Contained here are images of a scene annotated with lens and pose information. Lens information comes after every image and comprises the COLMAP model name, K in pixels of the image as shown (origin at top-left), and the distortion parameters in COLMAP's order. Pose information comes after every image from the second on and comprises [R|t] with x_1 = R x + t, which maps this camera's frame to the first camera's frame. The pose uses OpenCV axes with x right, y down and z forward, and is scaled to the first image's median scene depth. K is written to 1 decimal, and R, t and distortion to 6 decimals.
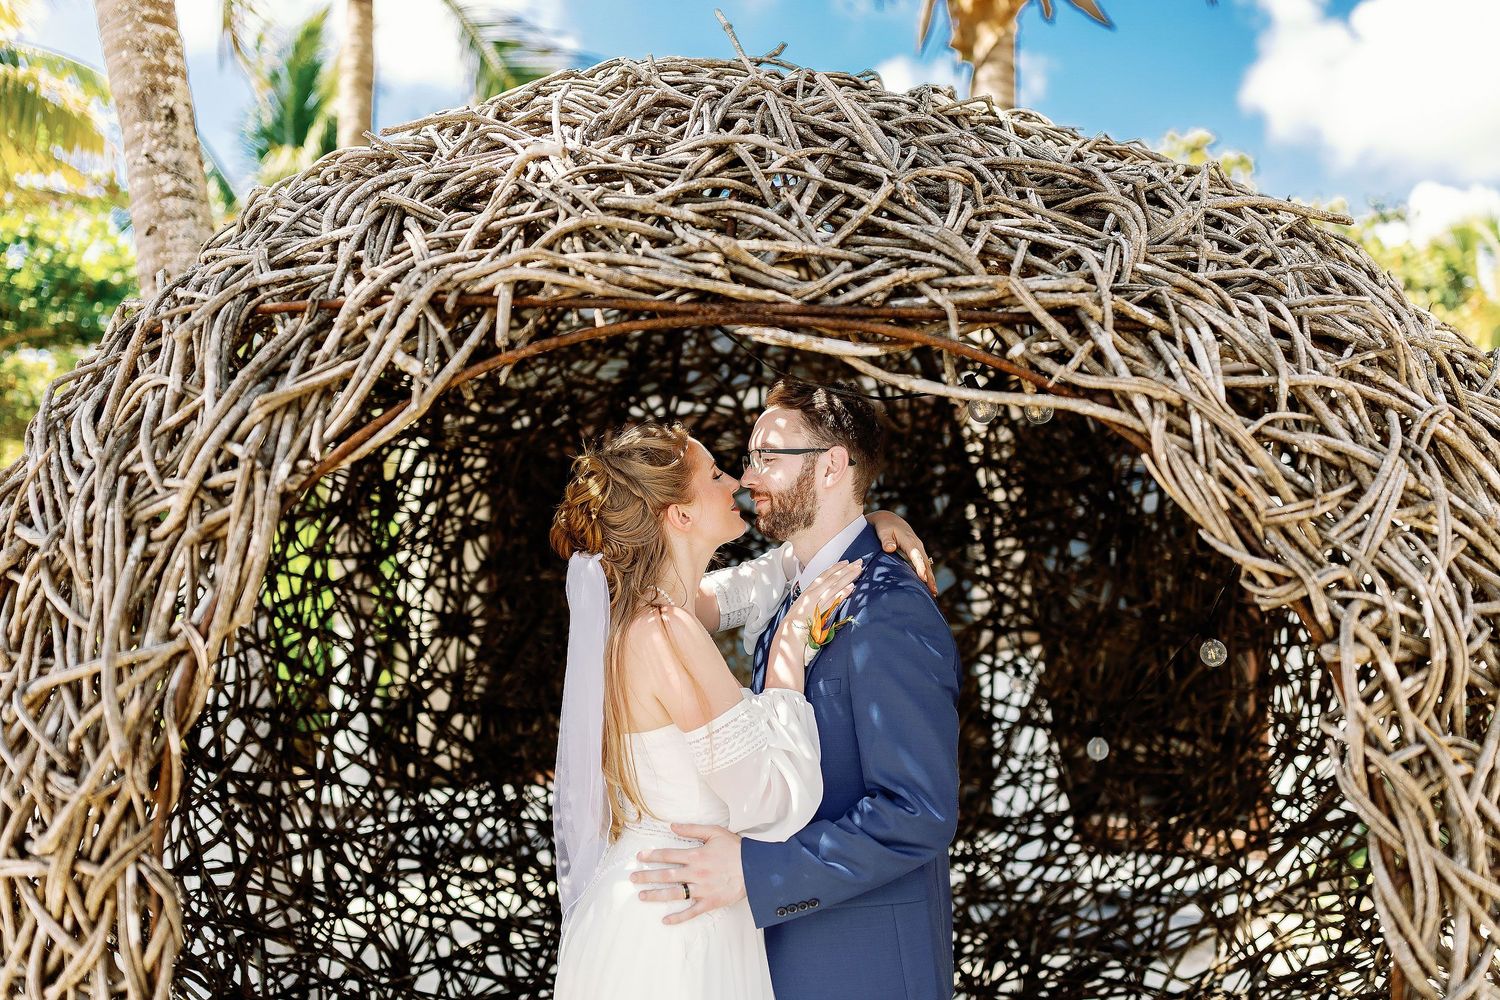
lens RADIAL K [[1423.4, 0, 750.0], [0, 1423.4, 500.0], [0, 0, 1]] dist [0.005005, 0.001727]
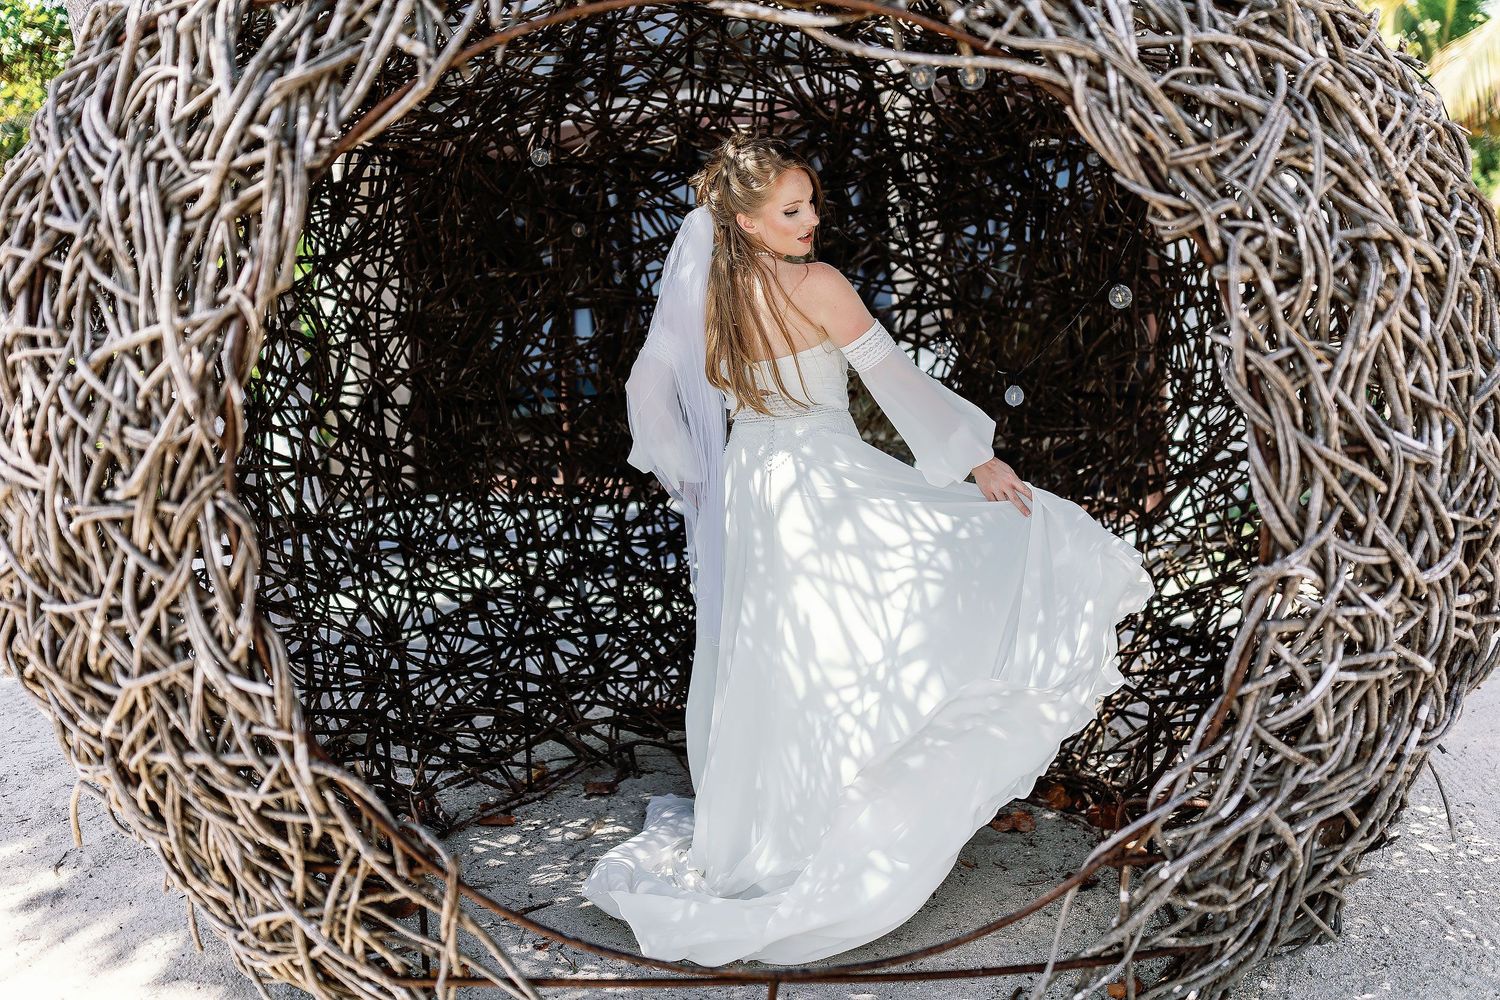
lens RADIAL K [[1423.4, 0, 750.0], [0, 1423.4, 500.0], [0, 0, 1]] dist [0.005005, 0.001727]
pose [[0.997013, -0.049102, 0.059611, -0.058179], [0.036509, 0.979829, 0.196473, 0.039656], [-0.068055, -0.193710, 0.978695, -0.157115]]
